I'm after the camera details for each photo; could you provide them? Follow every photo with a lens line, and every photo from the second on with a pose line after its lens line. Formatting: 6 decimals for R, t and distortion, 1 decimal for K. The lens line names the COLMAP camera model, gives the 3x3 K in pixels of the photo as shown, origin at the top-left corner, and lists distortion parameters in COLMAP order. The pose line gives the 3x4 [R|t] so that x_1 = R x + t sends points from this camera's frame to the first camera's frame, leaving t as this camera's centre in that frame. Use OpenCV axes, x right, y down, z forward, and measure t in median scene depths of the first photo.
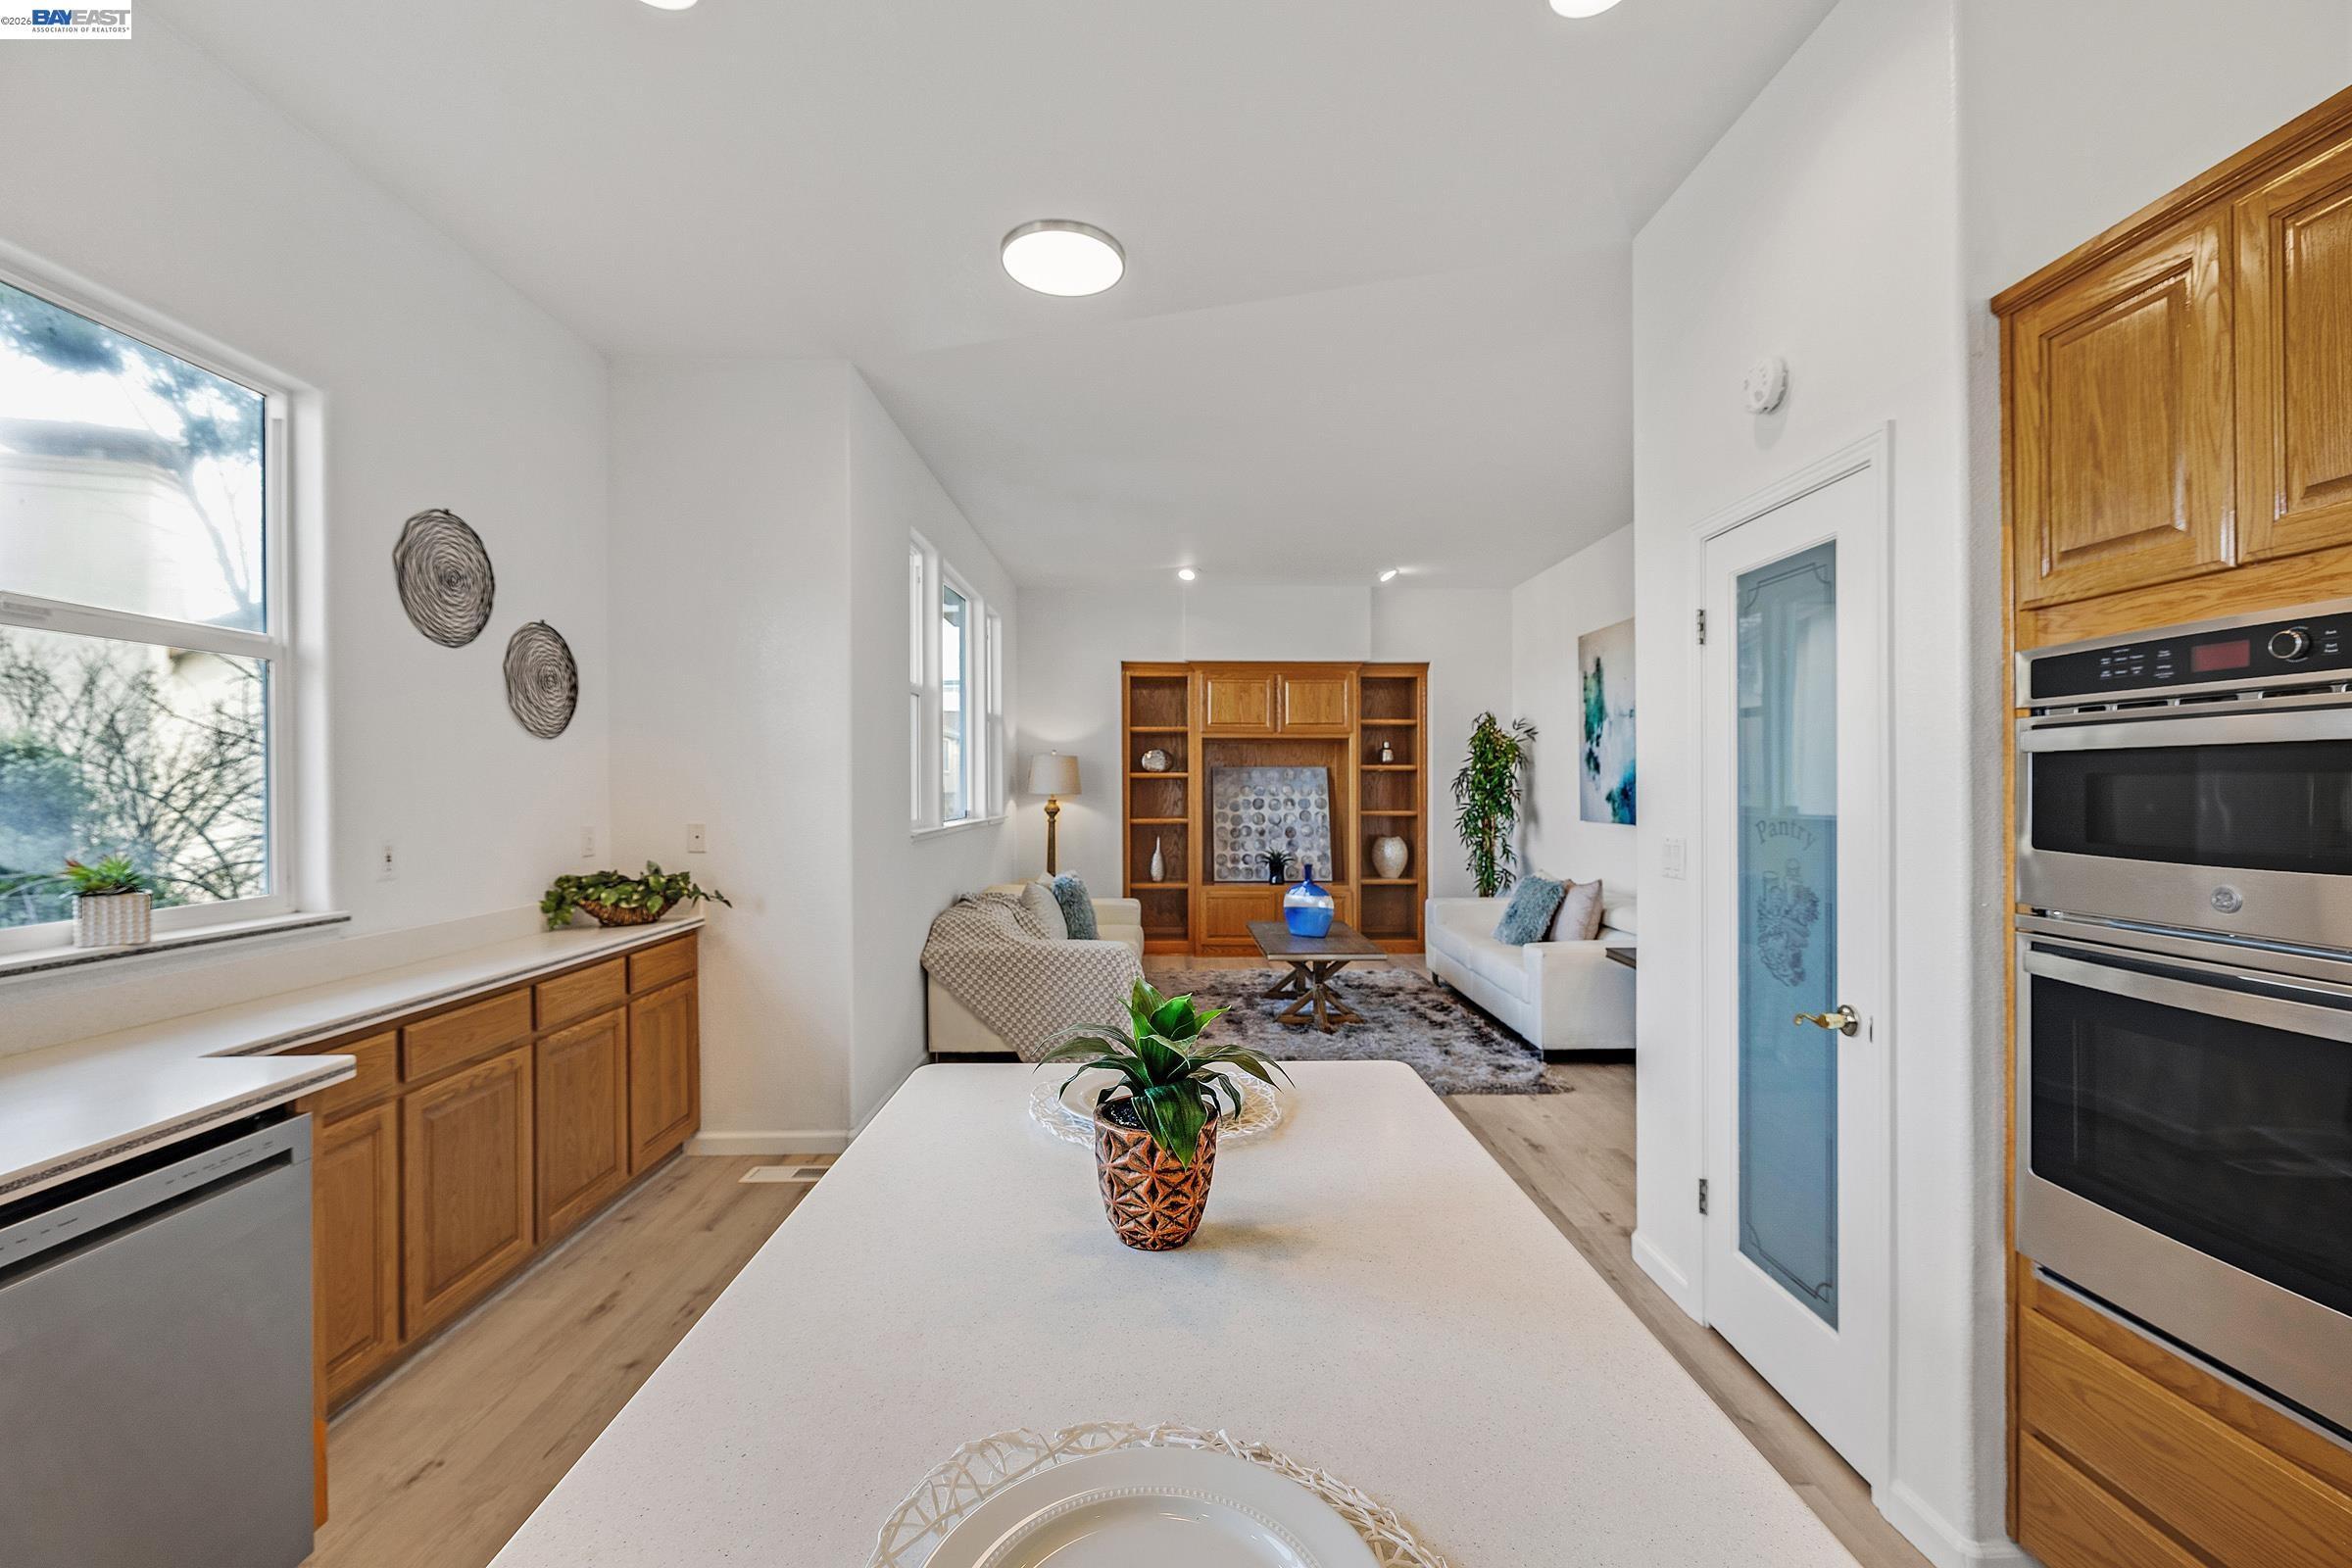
lens RADIAL K [[975.8, 0, 1173.7], [0, 975.8, 784.1], [0, 0, 1]] dist [0.000166, -0.001744]
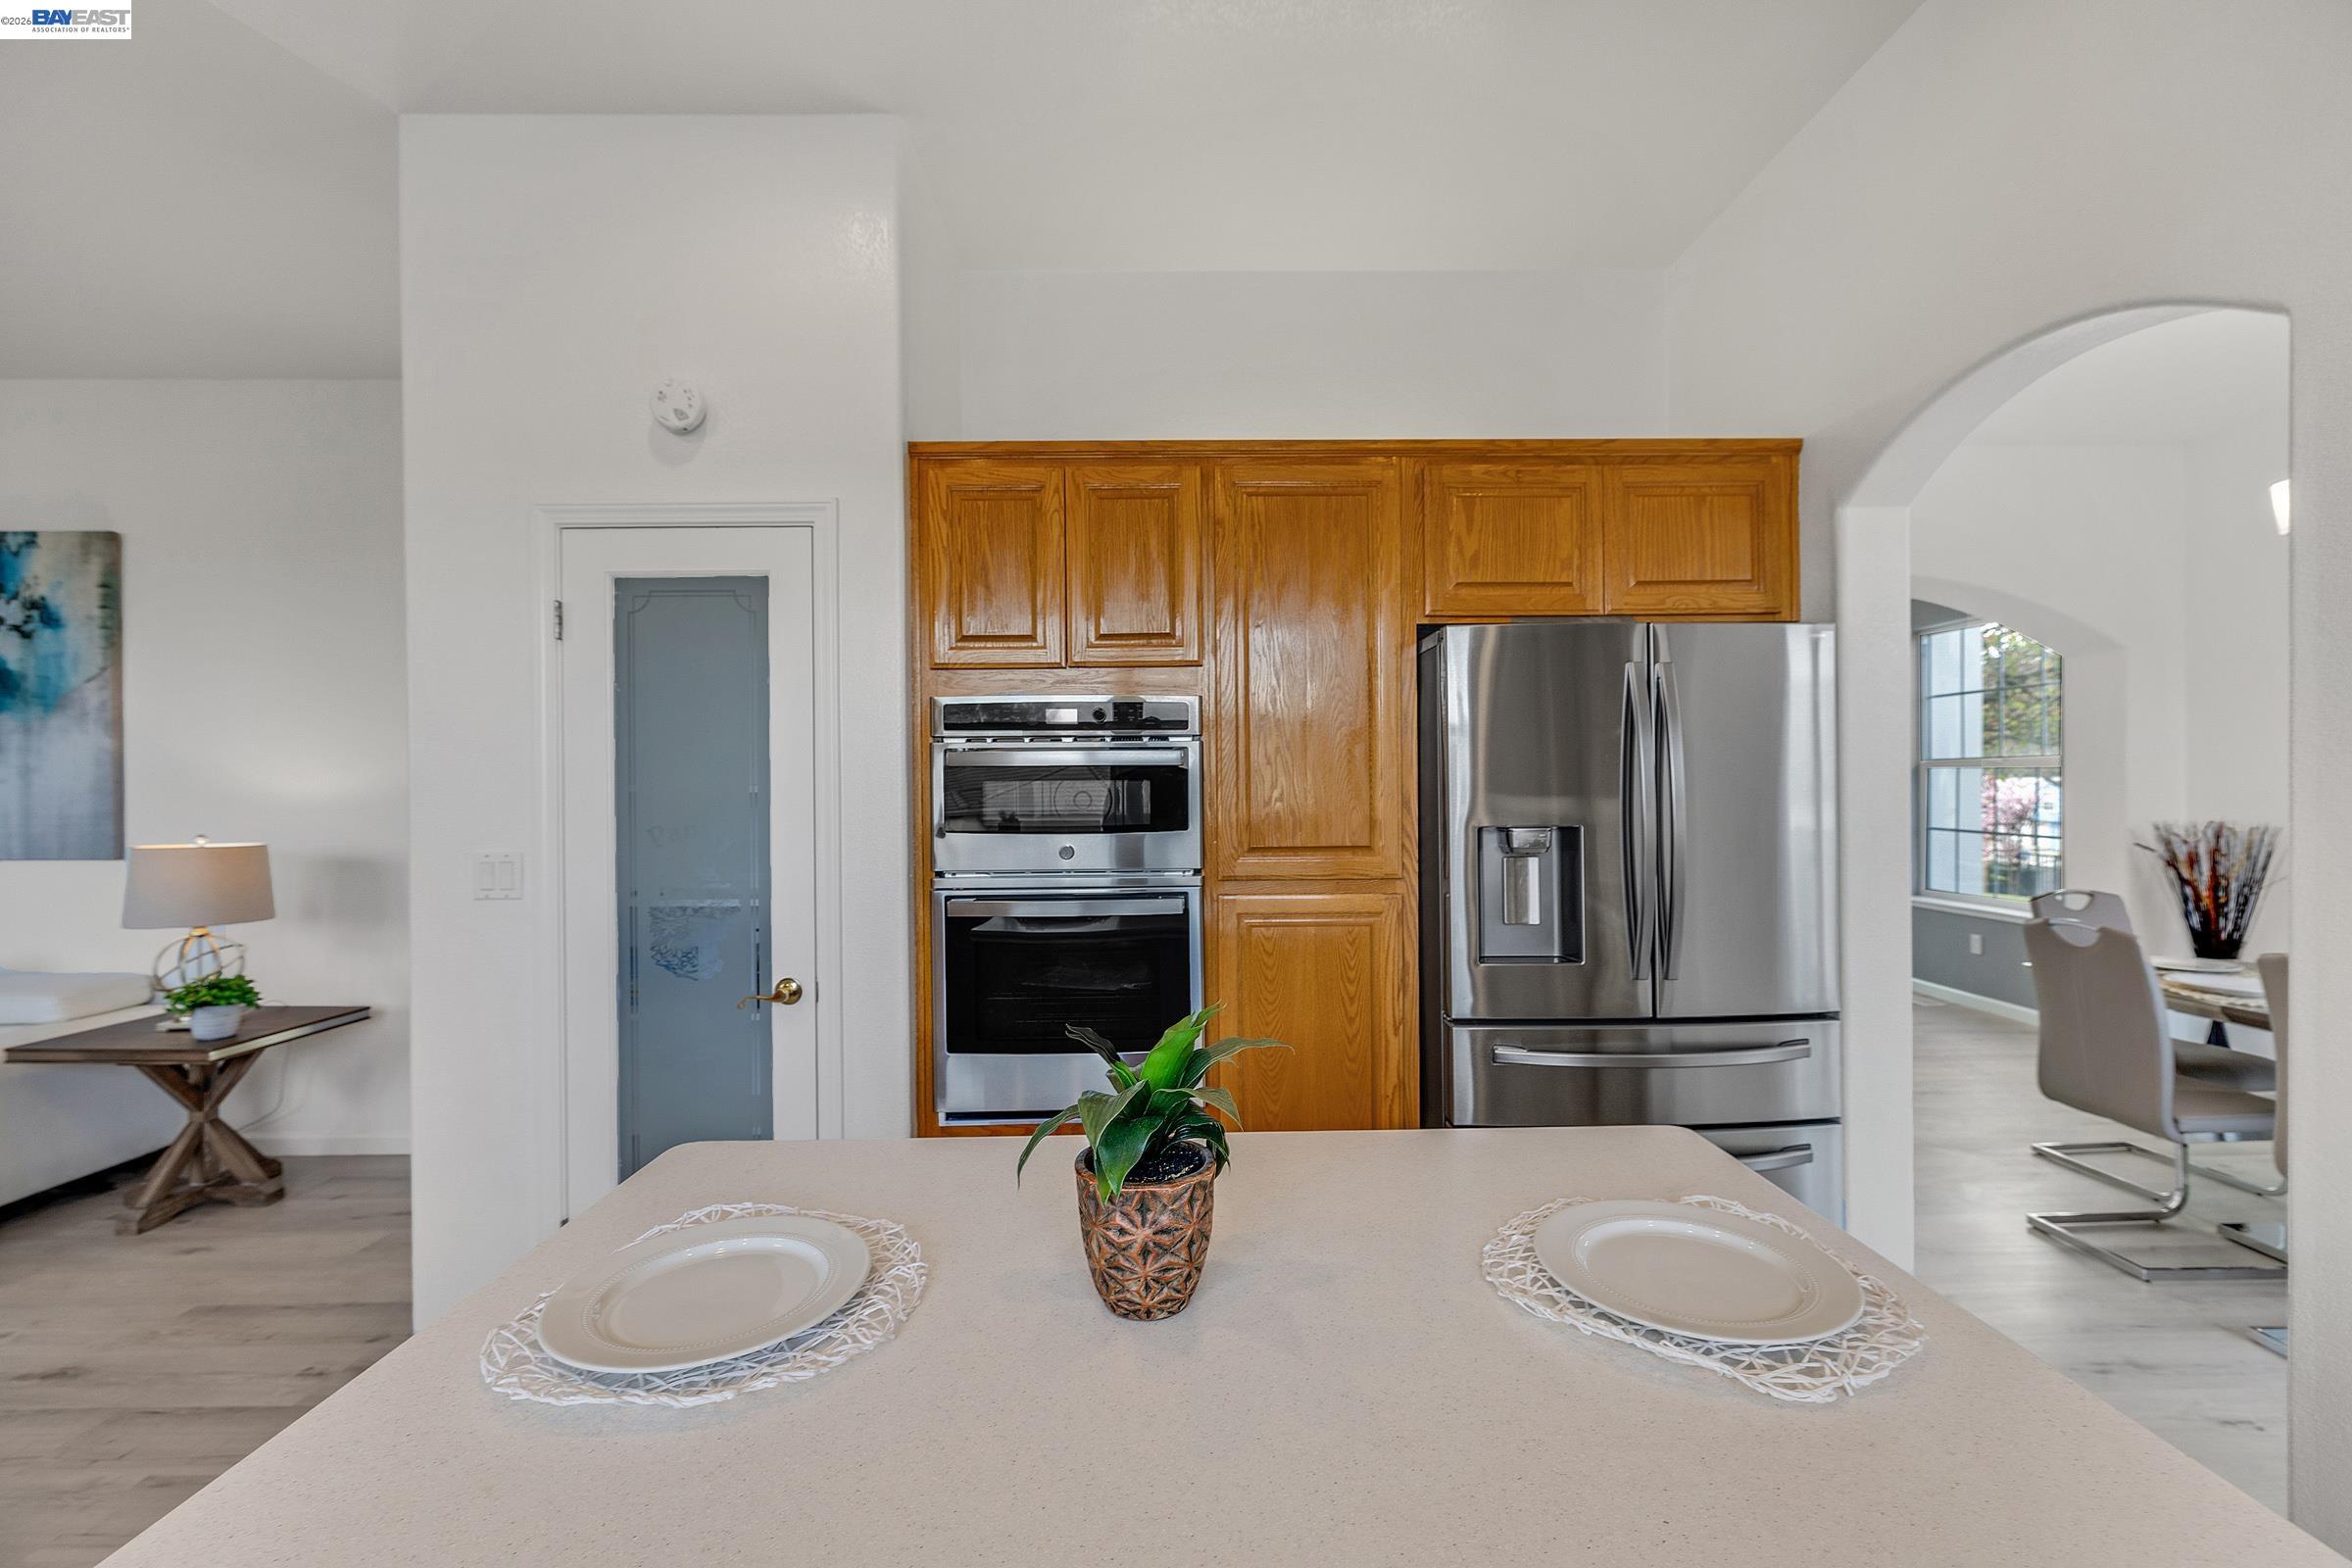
lens RADIAL K [[975.8, 0, 1175.5], [0, 975.8, 786.4], [0, 0, 1]] dist [0.000166, -0.001744]
pose [[-0.005197, -0.000048, 0.999986, -0.129234], [0.007385, 0.999973, 0.000087, -0.000170], [-0.999959, 0.007385, -0.005196, 0.143960]]
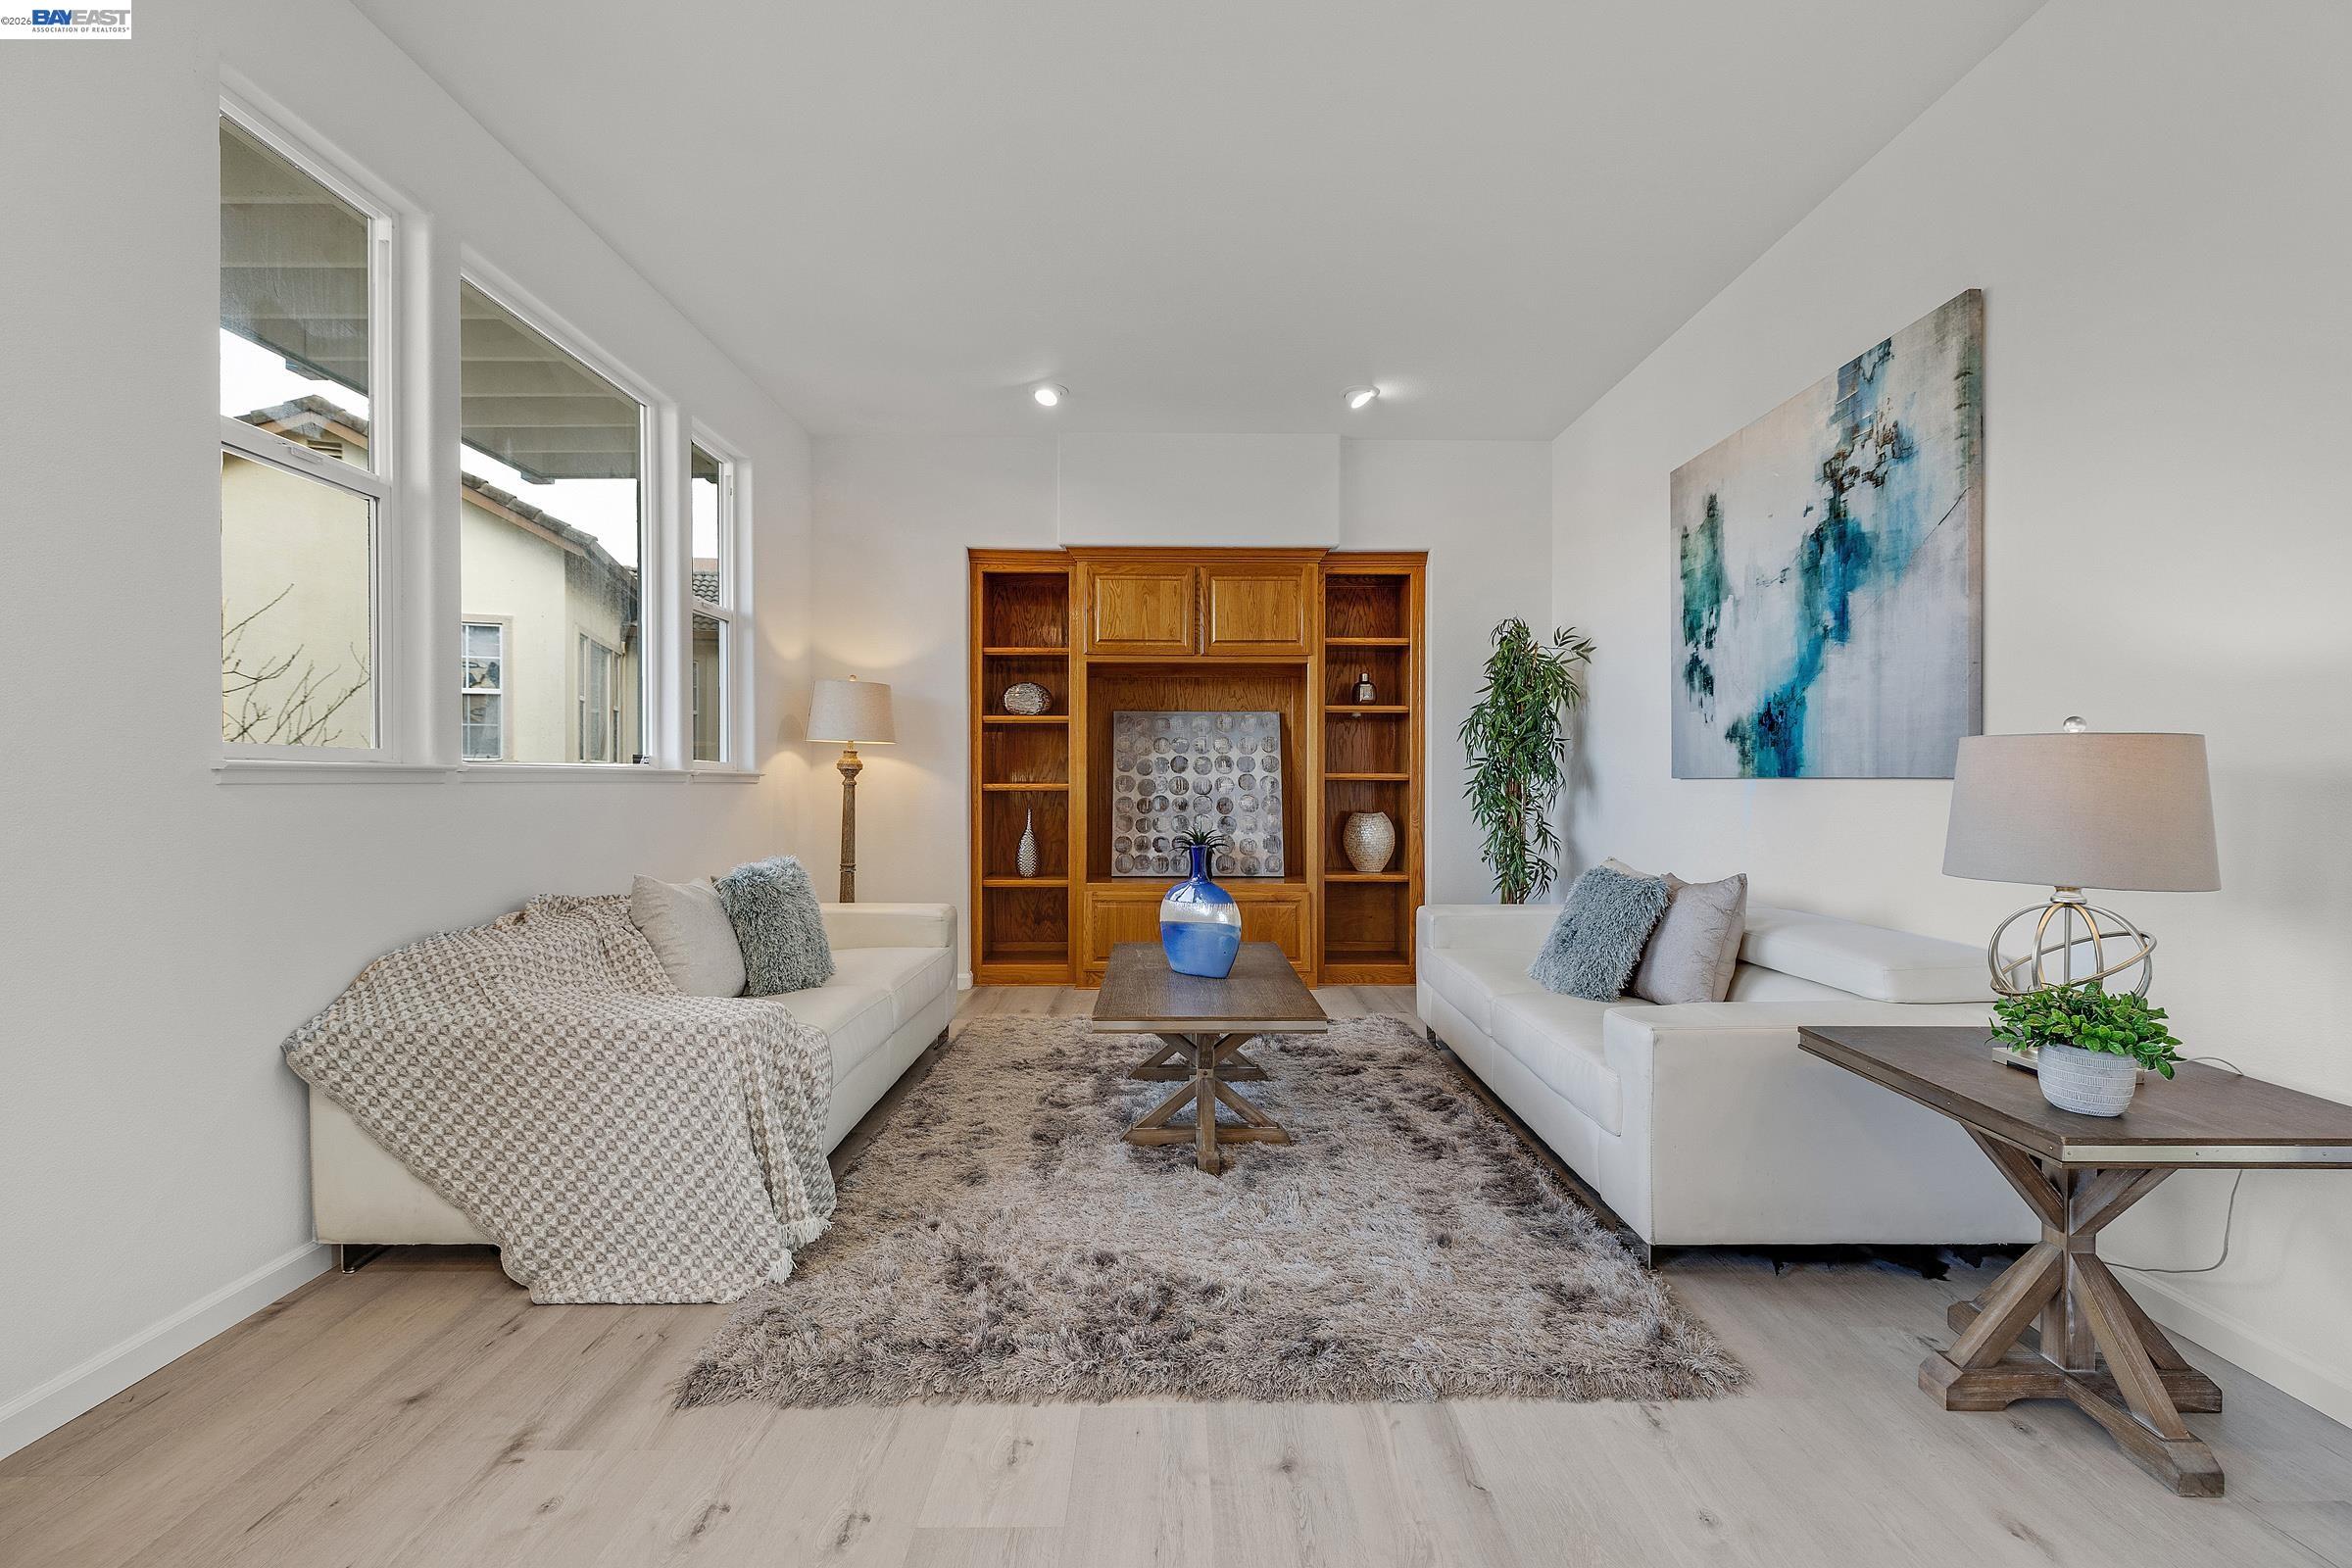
lens RADIAL K [[975.8, 0, 1178.4], [0, 975.8, 784.9], [0, 0, 1]] dist [0.000166, -0.001744]
pose [[0.999974, 0.003576, -0.006183, 0.101100], [-0.003544, 0.999980, 0.005156, 0.034796], [0.006202, -0.005134, 0.999968, 0.347141]]
